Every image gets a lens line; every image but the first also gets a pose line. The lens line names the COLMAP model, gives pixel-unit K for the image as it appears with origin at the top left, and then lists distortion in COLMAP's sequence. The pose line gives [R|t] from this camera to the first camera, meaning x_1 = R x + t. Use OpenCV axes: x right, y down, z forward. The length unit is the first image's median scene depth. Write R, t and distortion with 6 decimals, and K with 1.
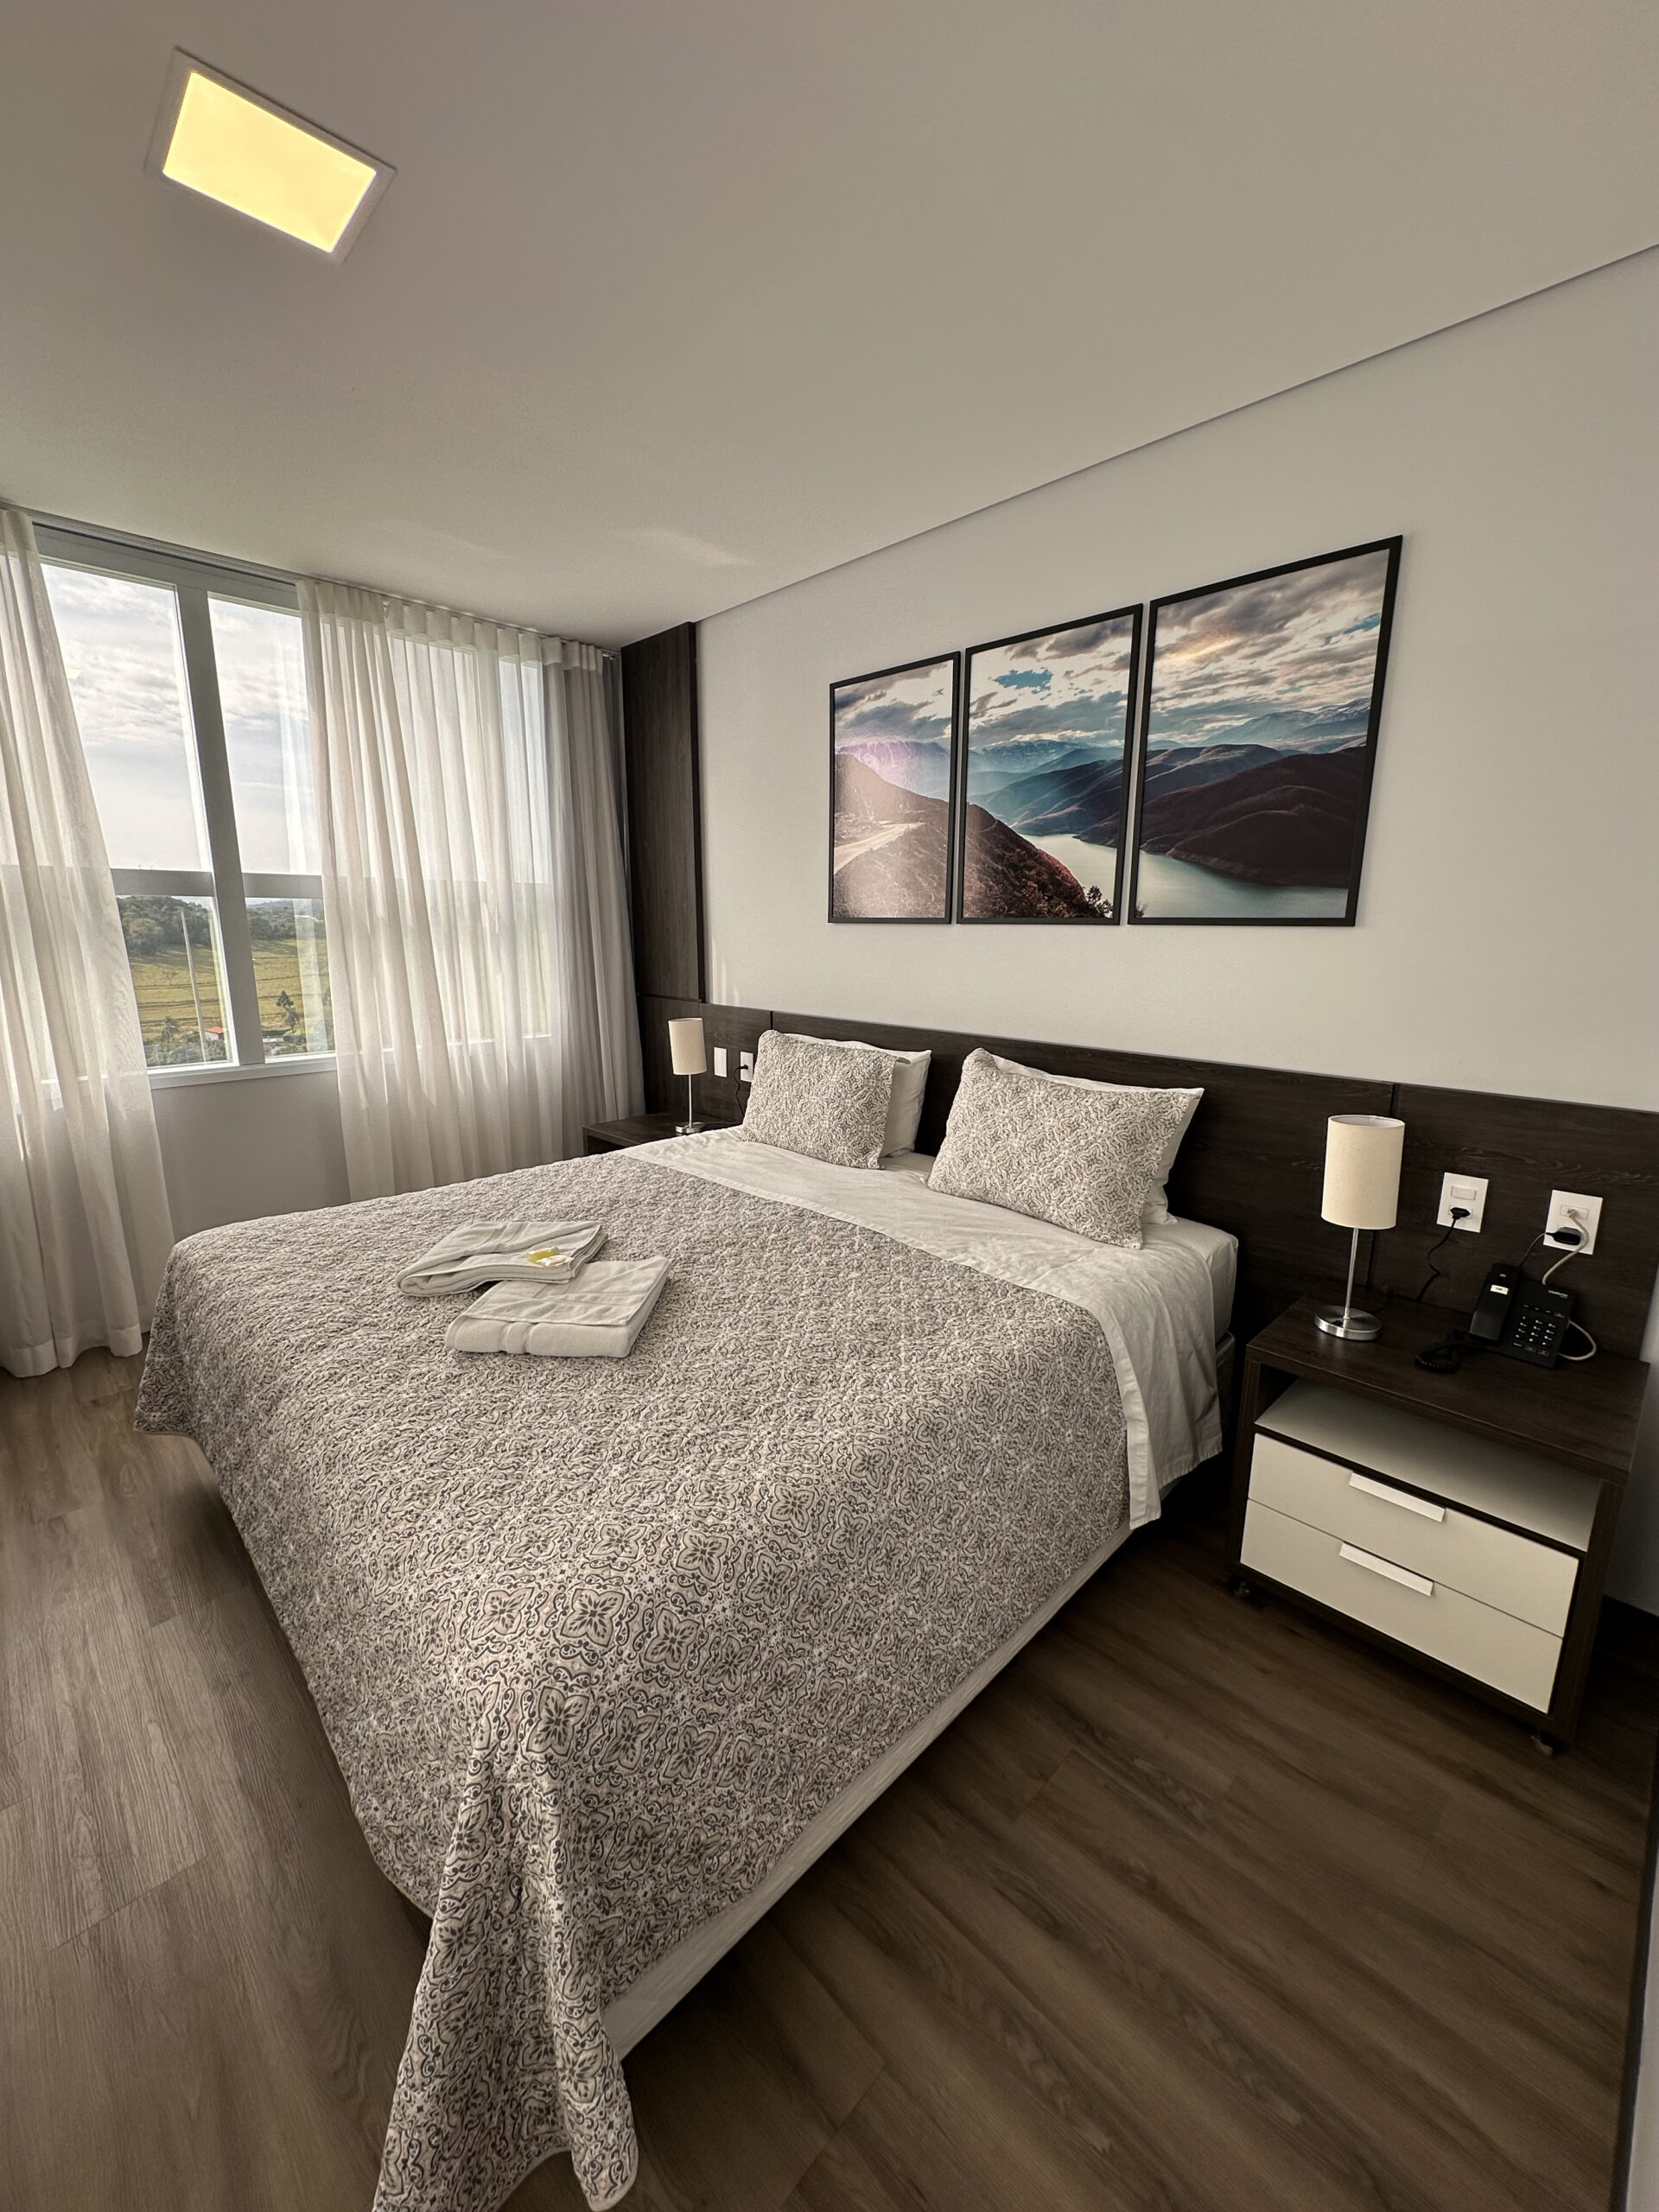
lens RADIAL K [[884.9, 0, 827.6], [0, 884.9, 1103.8], [0, 0, 1]] dist [-0.000528, -0.000369]
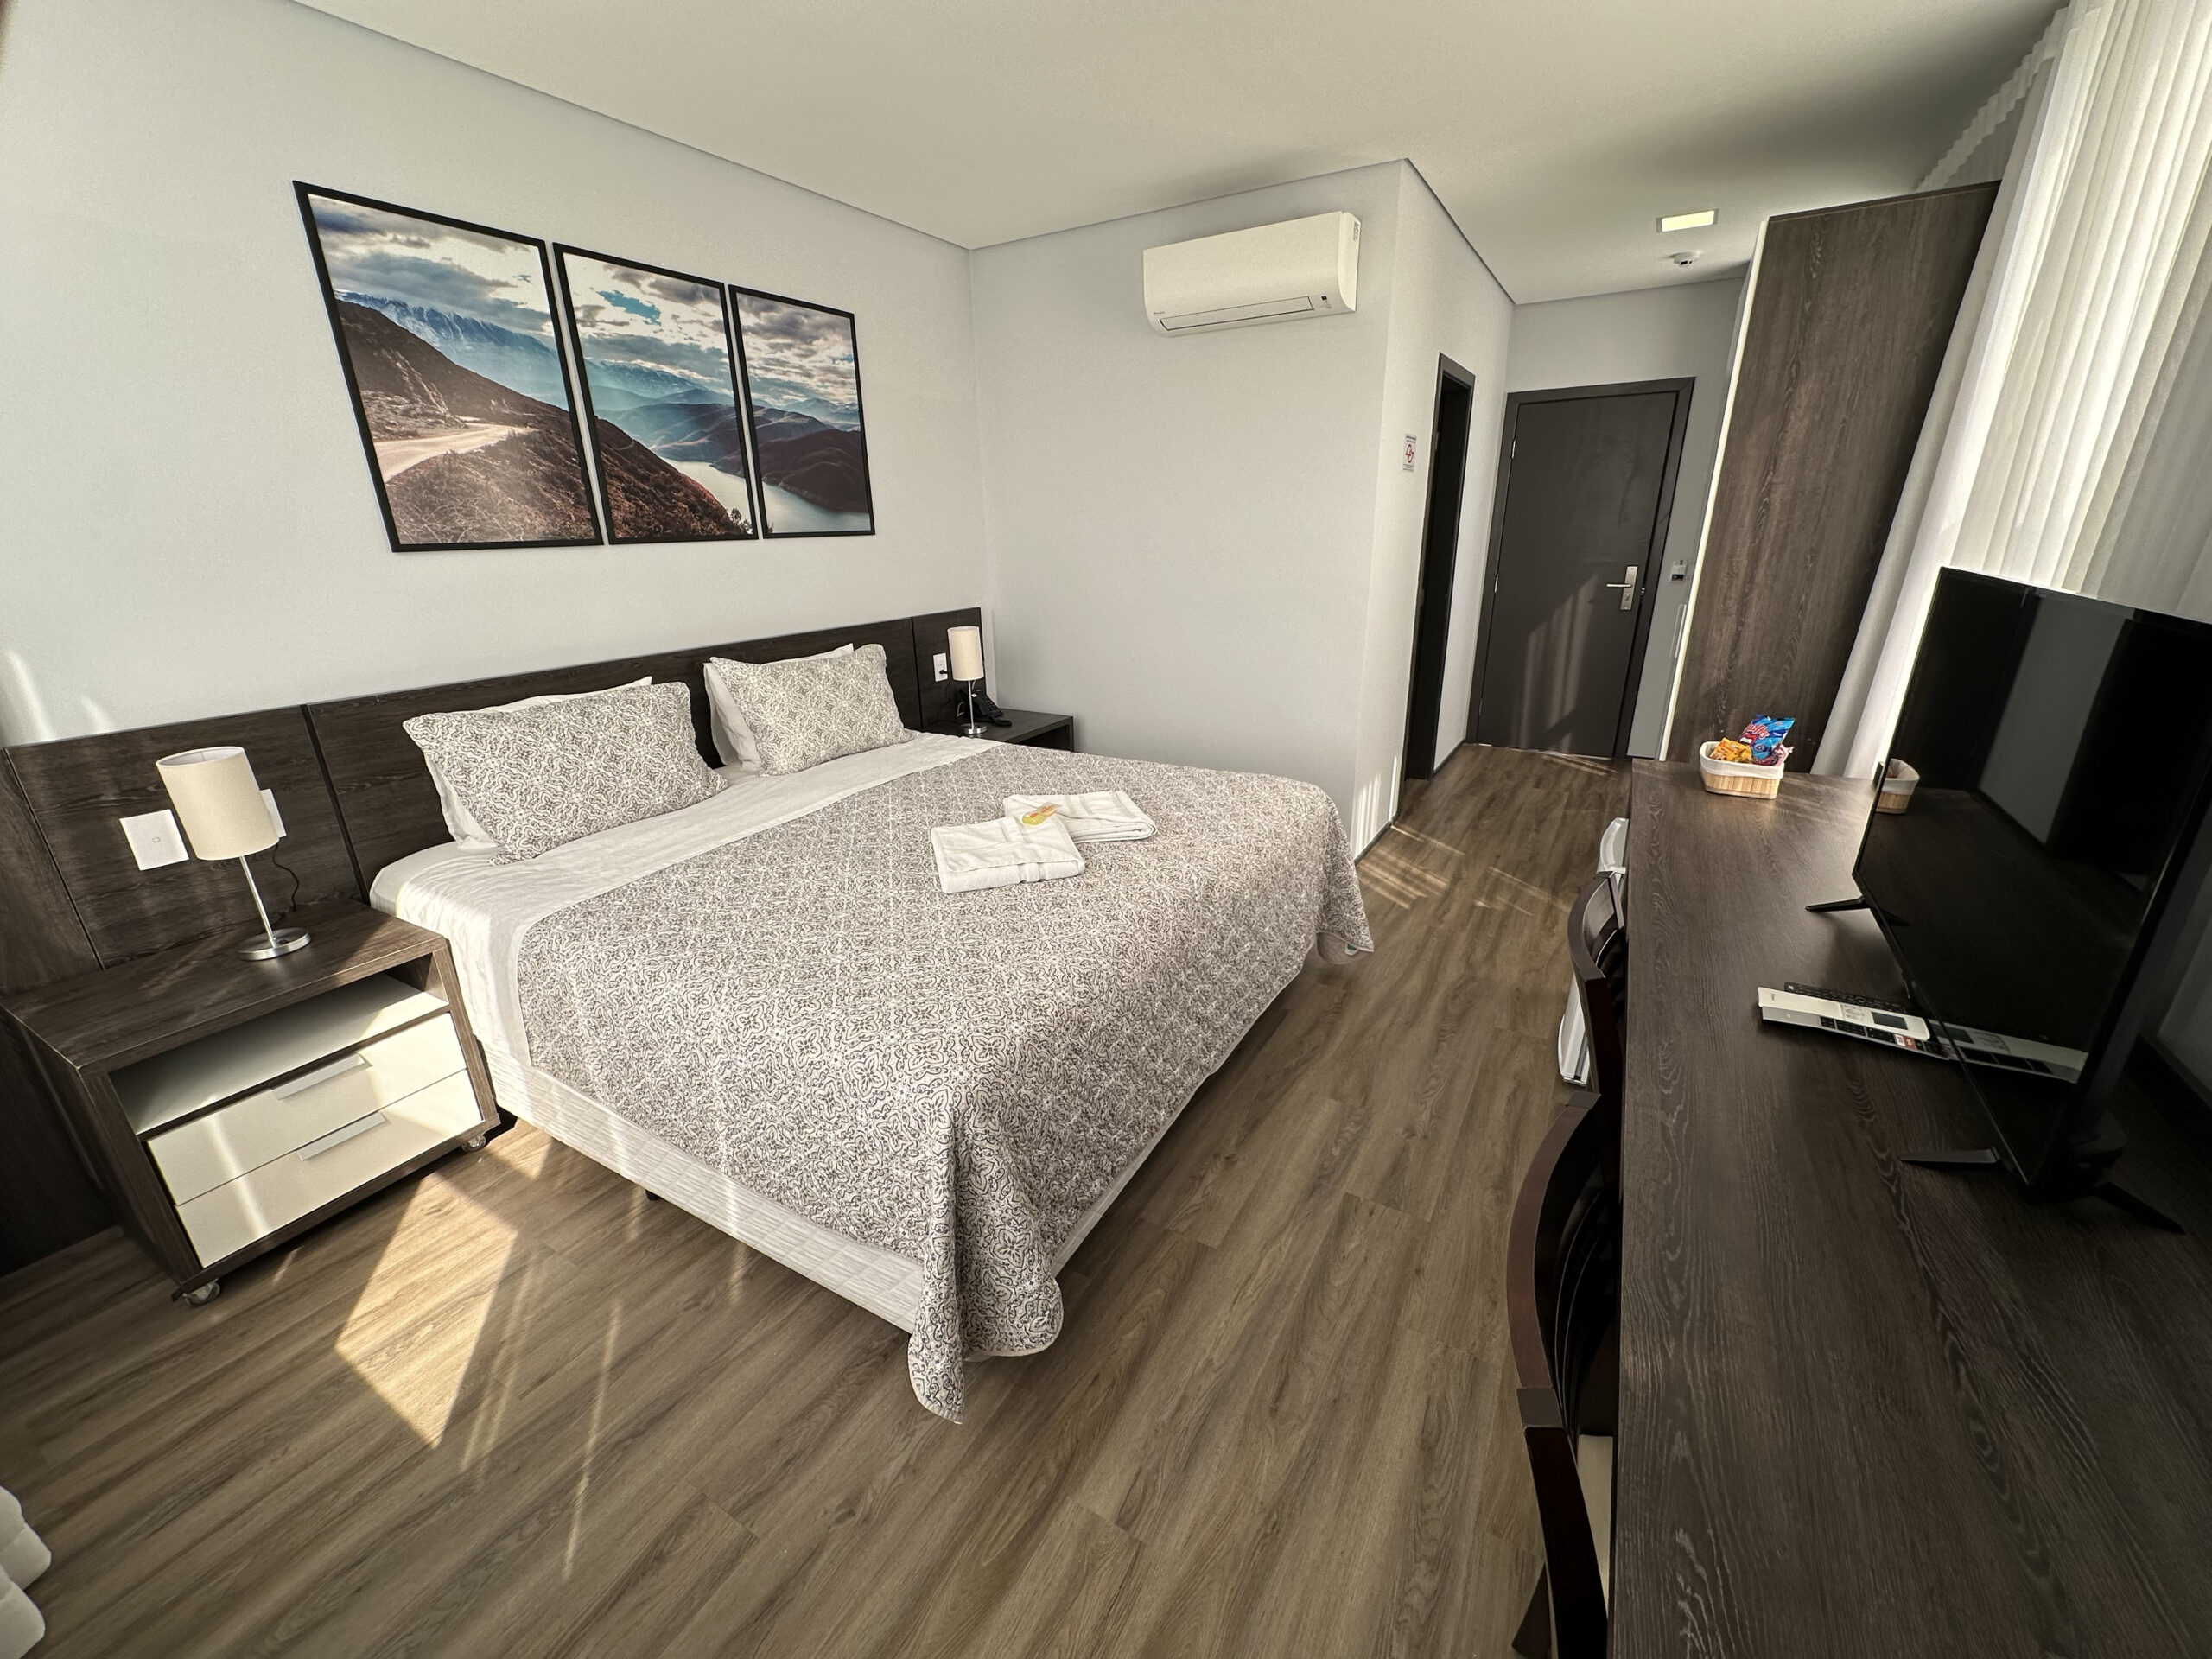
lens RADIAL K [[884.9, 0, 1106.0], [0, 884.9, 828.0], [0, 0, 1]] dist [-0.000528, -0.000369]
pose [[-0.256154, -0.317595, 0.912972, -1.118968], [0.216648, 0.901594, 0.374422, -0.193126], [-0.942045, 0.293703, -0.162141, 0.840939]]
